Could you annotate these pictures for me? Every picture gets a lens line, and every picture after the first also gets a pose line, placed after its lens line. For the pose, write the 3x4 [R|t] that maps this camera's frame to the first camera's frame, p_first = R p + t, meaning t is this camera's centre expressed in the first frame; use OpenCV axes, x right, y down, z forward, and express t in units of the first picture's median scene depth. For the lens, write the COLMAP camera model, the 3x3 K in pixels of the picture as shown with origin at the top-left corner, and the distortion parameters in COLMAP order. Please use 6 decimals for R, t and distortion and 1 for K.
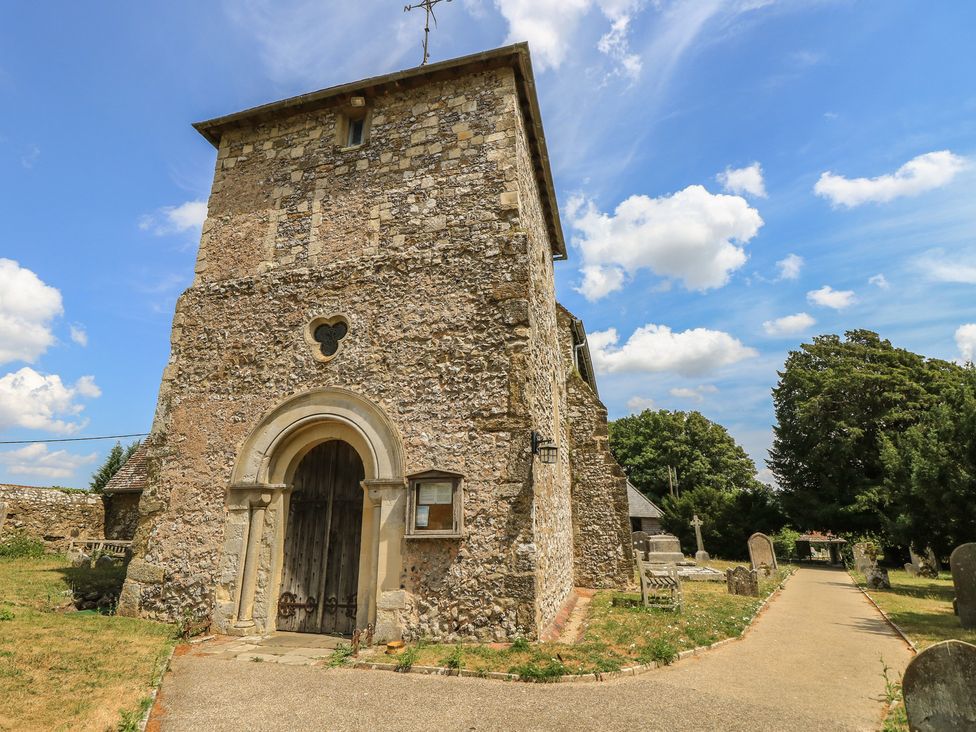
lens RADIAL K [[527.7, 0, 494.8], [0, 527.7, 359.8], [0, 0, 1]] dist [-0.005695, -0.005221]
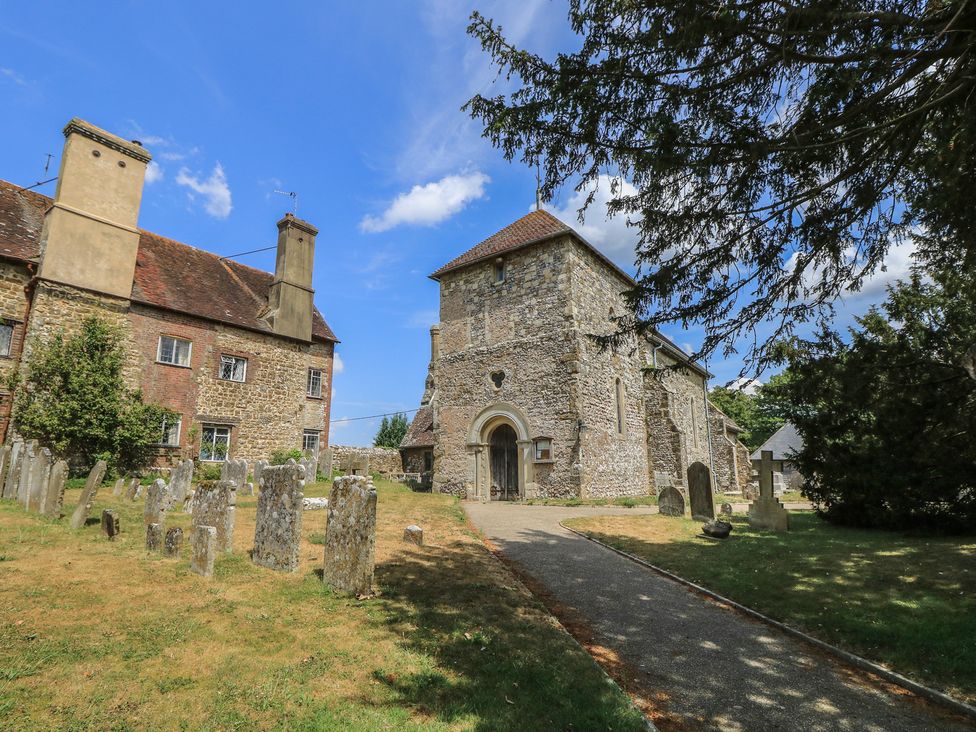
lens RADIAL K [[527.7, 0, 483.9], [0, 527.7, 365.6], [0, 0, 1]] dist [-0.005695, -0.005221]
pose [[0.922277, -0.080826, -0.377985, 0.519636], [0.118769, 0.989843, 0.078131, -0.299950], [0.367831, -0.116951, 0.922509, -1.171722]]
